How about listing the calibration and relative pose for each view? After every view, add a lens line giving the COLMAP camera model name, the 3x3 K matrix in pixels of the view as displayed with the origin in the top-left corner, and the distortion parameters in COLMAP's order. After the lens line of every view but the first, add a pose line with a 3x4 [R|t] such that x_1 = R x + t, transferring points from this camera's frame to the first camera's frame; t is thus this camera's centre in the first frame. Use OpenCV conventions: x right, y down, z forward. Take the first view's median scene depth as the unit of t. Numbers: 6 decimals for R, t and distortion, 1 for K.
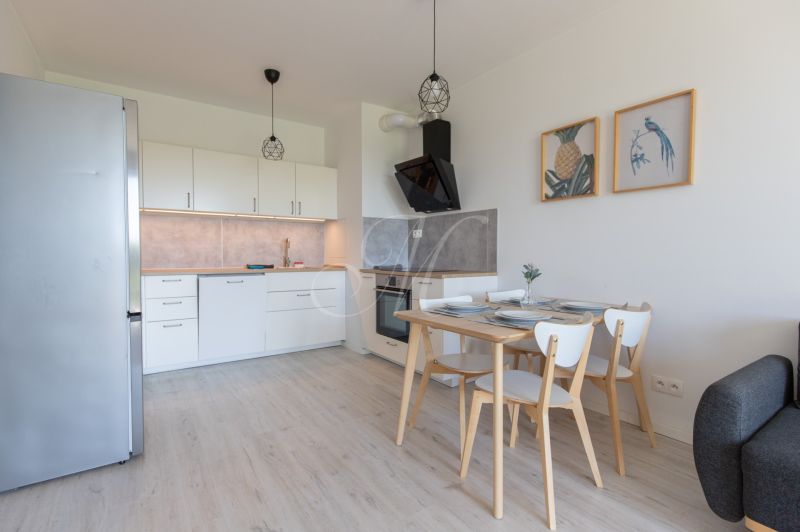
lens RADIAL K [[373.6, 0, 395.5], [0, 373.6, 264.6], [0, 0, 1]] dist [0.003339, -0.000222]
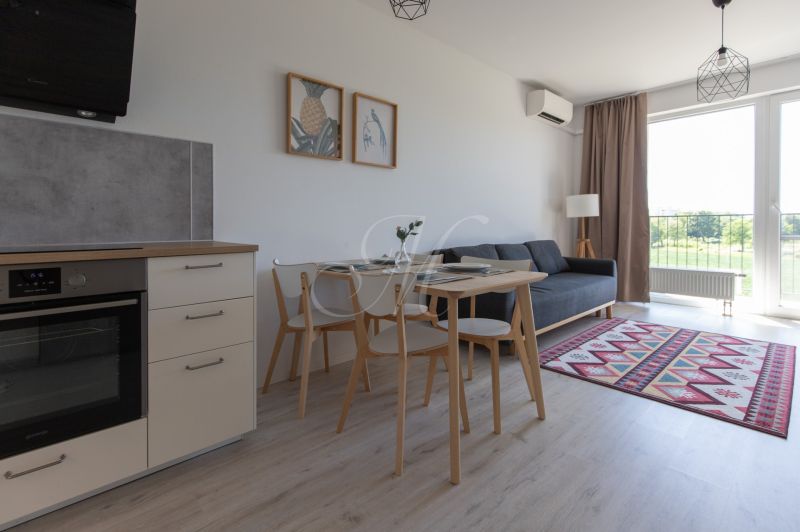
lens RADIAL K [[373.6, 0, 405.1], [0, 373.6, 229.9], [0, 0, 1]] dist [0.003339, -0.000222]
pose [[-0.146519, -0.009968, 0.989158, -0.410213], [0.031803, 0.999385, 0.014782, 0.001740], [-0.988696, 0.033624, -0.146112, 0.736840]]
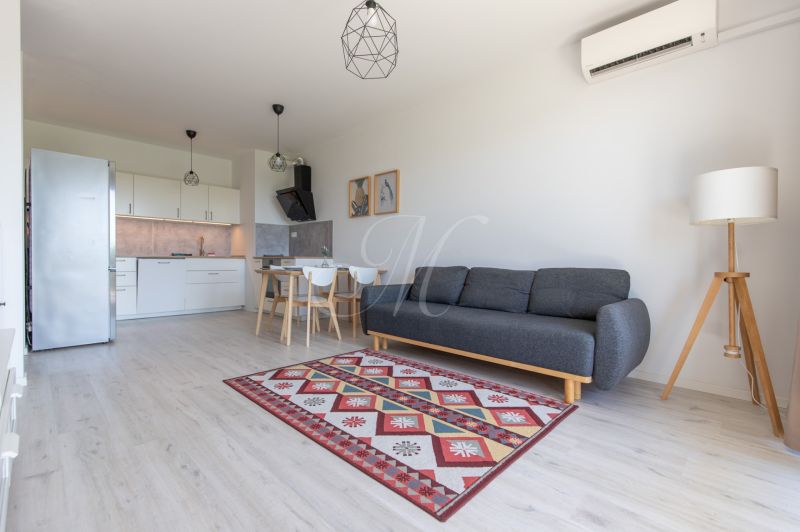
lens RADIAL K [[359.8, 0, 398.0], [0, 359.8, 266.3], [0, 0, 1]] dist [0.002233, 0.000101]
pose [[0.980625, 0.004840, 0.195837, 0.235245], [-0.002289, 0.999910, -0.013252, 0.081884], [-0.195883, 0.012547, 0.980547, -0.670688]]
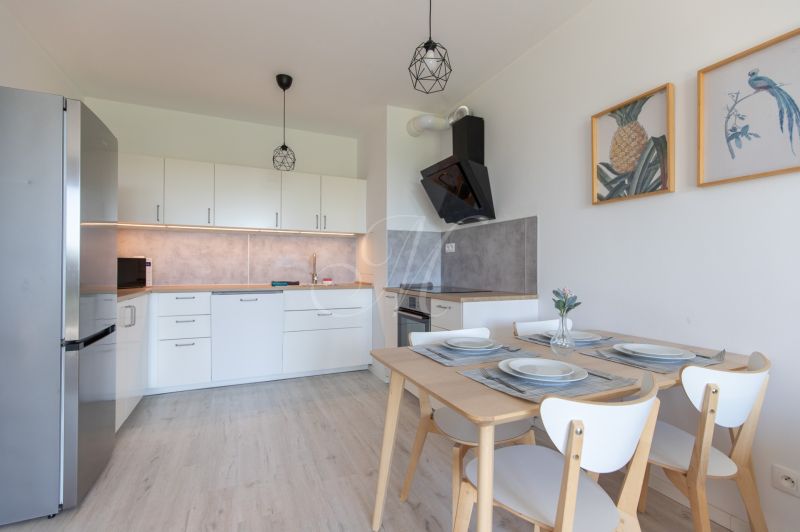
lens RADIAL K [[359.8, 0, 396.4], [0, 359.8, 265.4], [0, 0, 1]] dist [0.002233, 0.000101]
pose [[0.982695, 0.001130, -0.185229, 0.113410], [-0.007824, 0.999342, -0.035412, -0.012841], [0.185067, 0.036248, 0.982057, 0.177399]]
